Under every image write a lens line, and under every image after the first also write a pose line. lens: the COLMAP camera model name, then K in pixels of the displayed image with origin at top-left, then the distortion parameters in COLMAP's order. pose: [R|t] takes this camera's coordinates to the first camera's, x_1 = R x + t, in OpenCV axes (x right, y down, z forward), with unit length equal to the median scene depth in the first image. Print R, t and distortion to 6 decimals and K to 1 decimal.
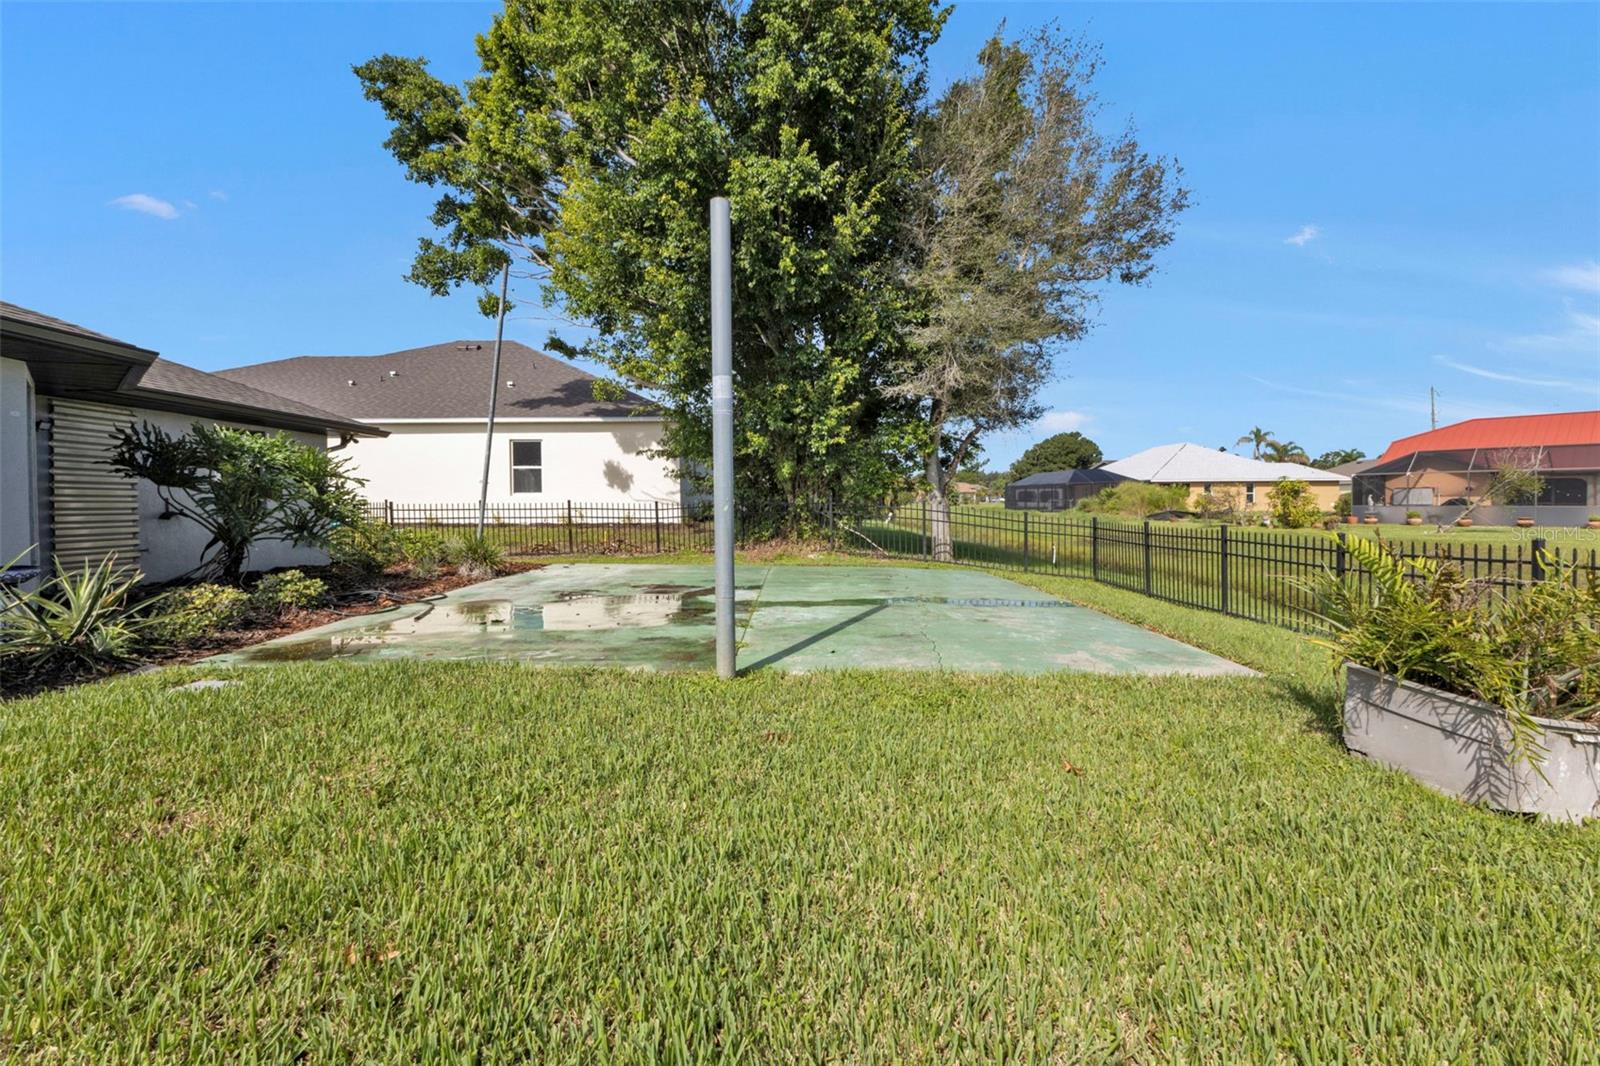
lens RADIAL K [[704.1, 0, 797.3], [0, 704.1, 508.2], [0, 0, 1]] dist [0.014340, -0.000244]
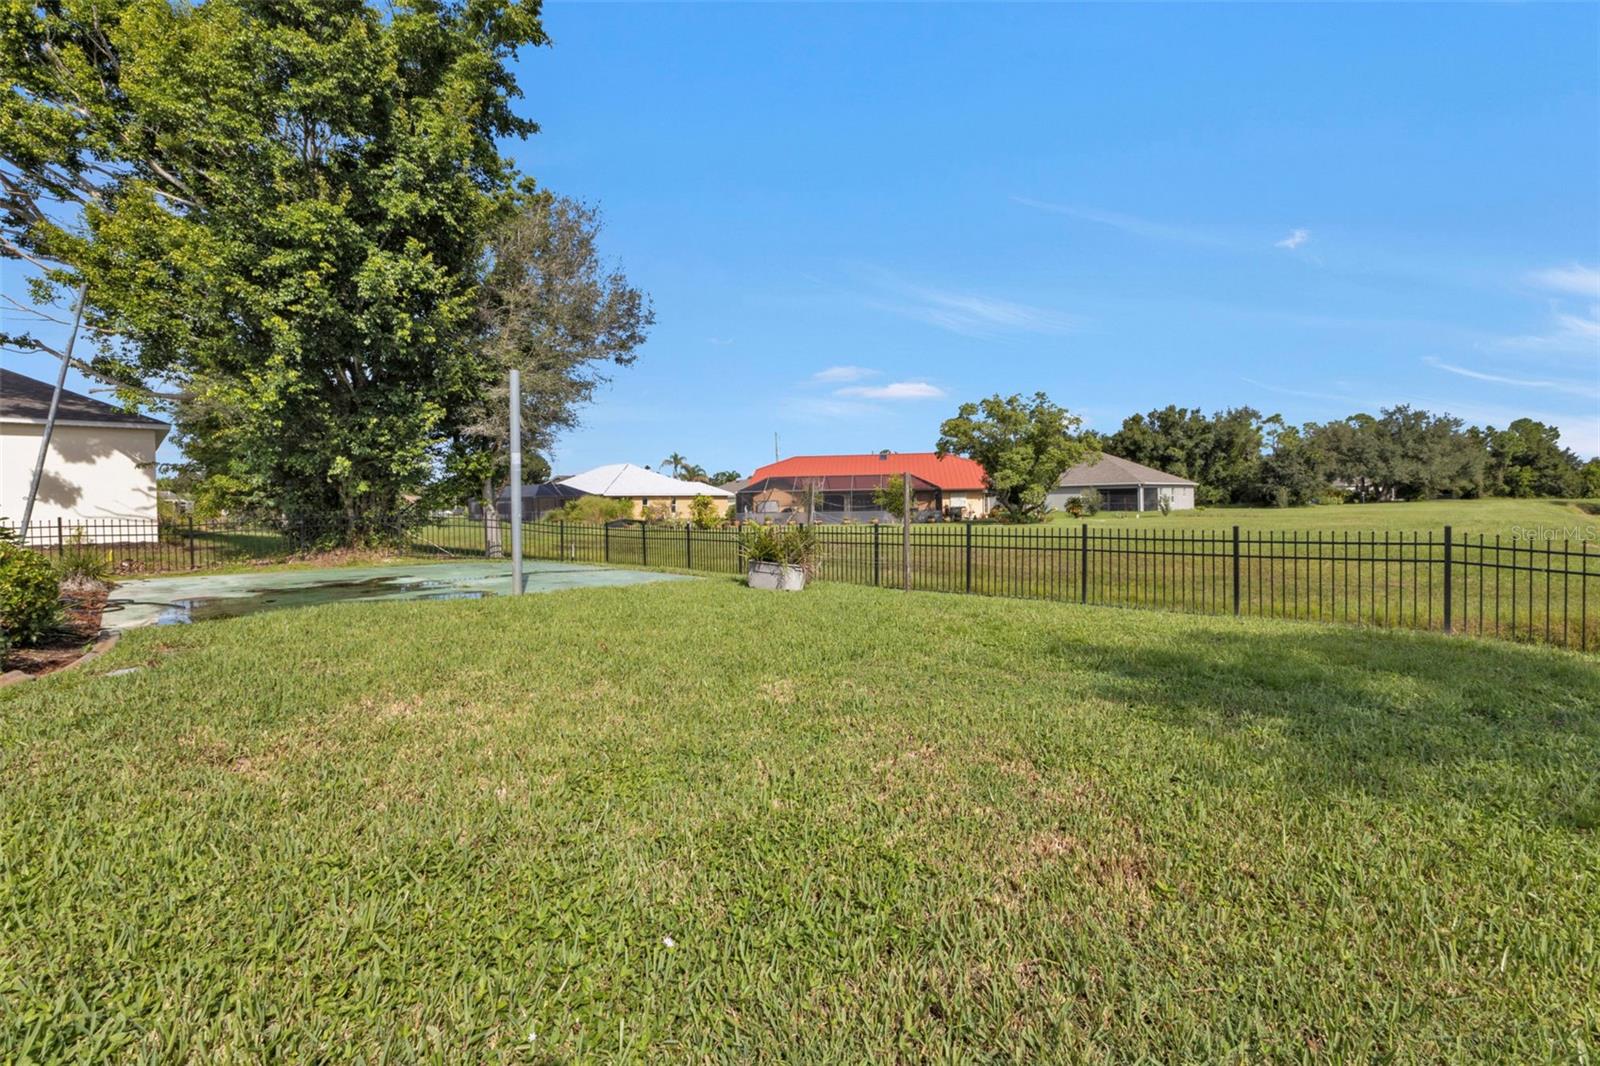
lens RADIAL K [[704.1, 0, 797.3], [0, 704.1, 508.2], [0, 0, 1]] dist [0.014340, -0.000244]
pose [[0.728461, -0.008109, 0.685039, -0.263313], [0.019797, 0.999762, -0.009218, 0.004125], [-0.684801, 0.020277, 0.728448, -0.310698]]
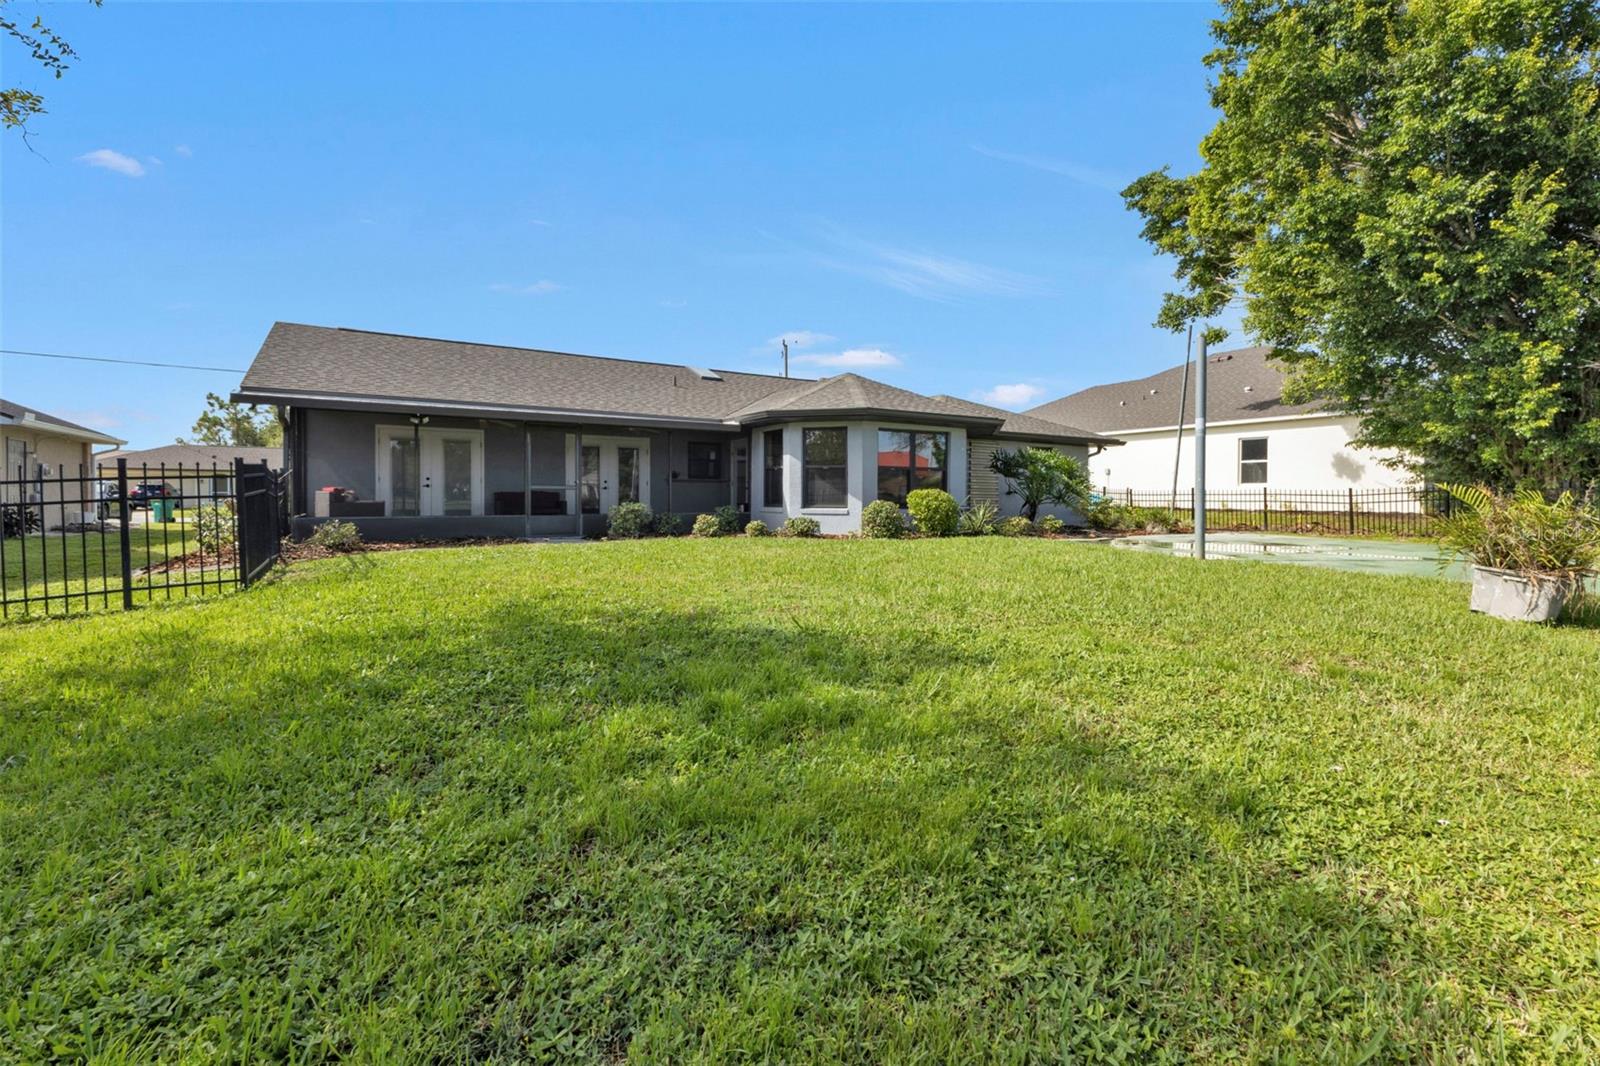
lens RADIAL K [[704.1, 0, 797.3], [0, 704.1, 508.2], [0, 0, 1]] dist [0.014340, -0.000244]
pose [[0.510815, 0.022965, -0.859384, 0.314937], [-0.018918, 0.999701, 0.015470, 0.020851], [0.859483, 0.008356, 0.511097, -0.321827]]
